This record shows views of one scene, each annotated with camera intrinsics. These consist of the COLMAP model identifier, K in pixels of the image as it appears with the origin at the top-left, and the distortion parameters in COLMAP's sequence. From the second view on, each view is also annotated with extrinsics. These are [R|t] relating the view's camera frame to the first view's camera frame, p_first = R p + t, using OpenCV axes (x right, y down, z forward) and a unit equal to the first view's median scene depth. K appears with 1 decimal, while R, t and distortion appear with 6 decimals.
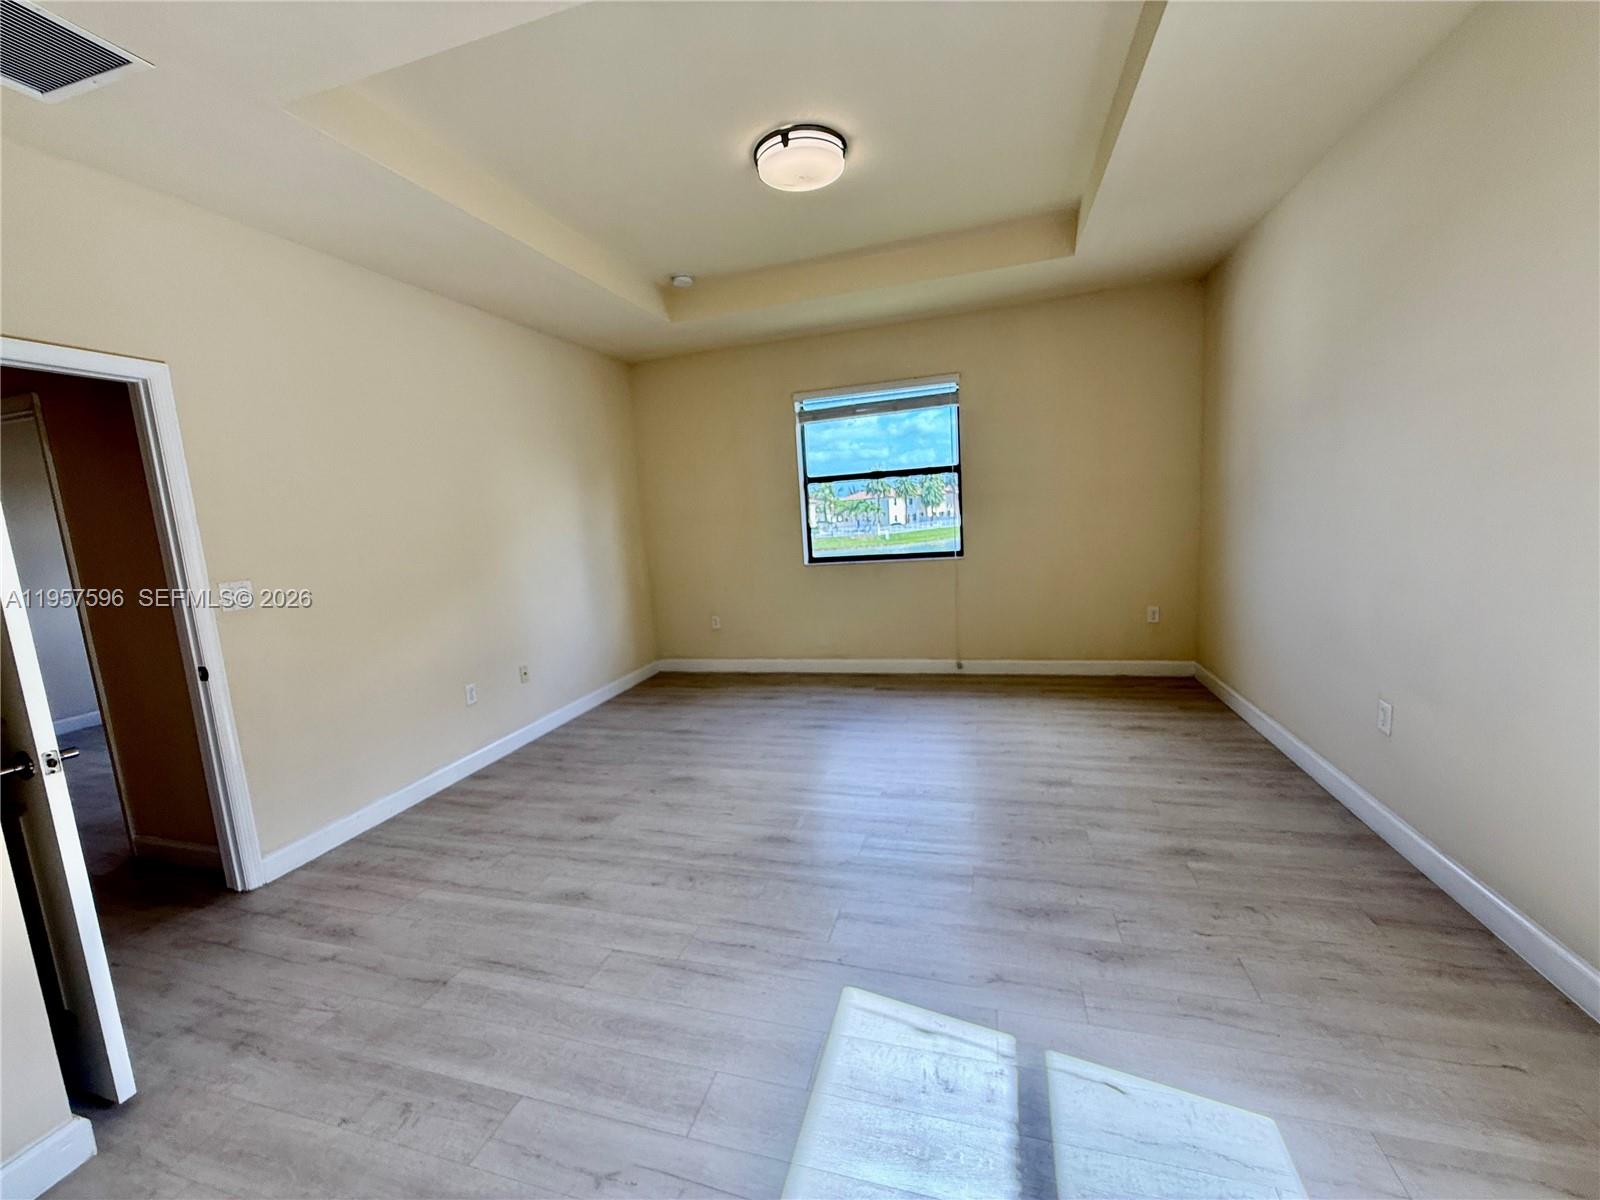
lens RADIAL K [[639.2, 0, 795.5], [0, 639.2, 602.9], [0, 0, 1]] dist [0.001111, -0.000072]
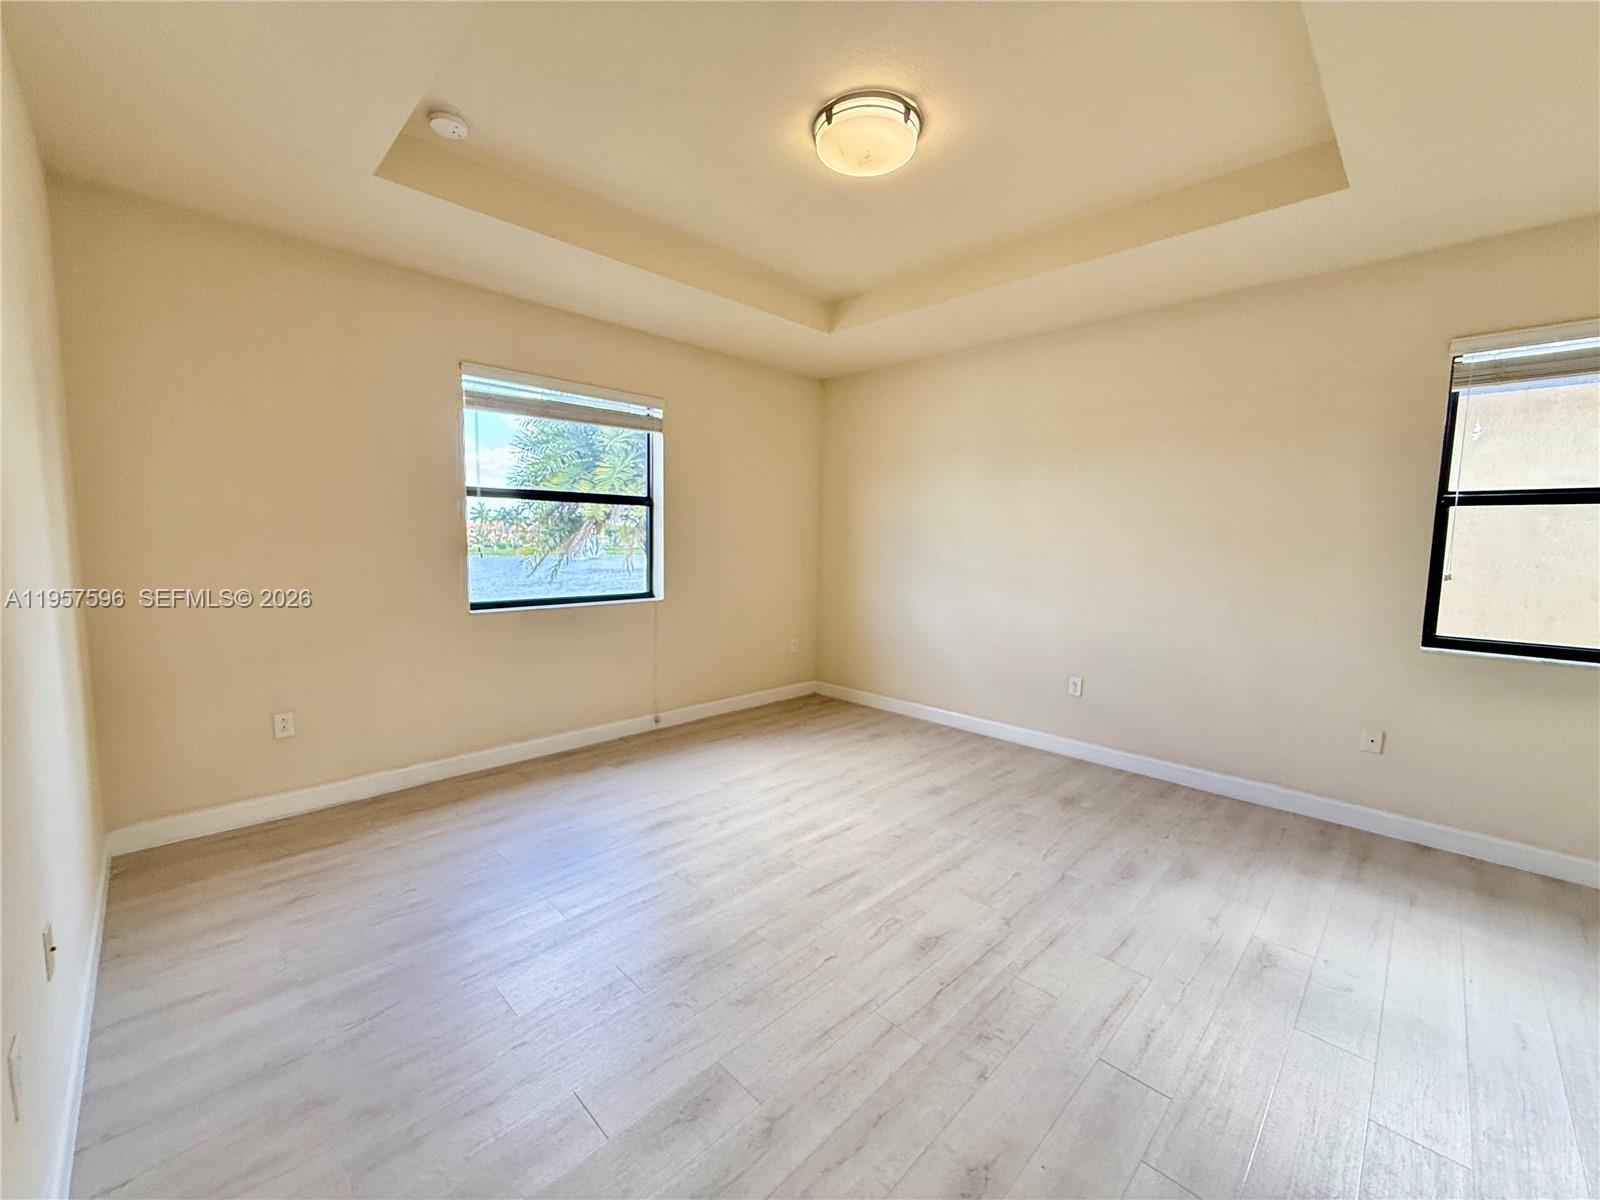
lens RADIAL K [[639.2, 0, 796.2], [0, 639.2, 595.9], [0, 0, 1]] dist [0.001111, -0.000072]
pose [[0.480211, -0.005656, 0.877135, -0.582190], [0.080653, 0.996028, -0.037733, -0.034202], [-0.873437, 0.088863, 0.478759, 0.520049]]
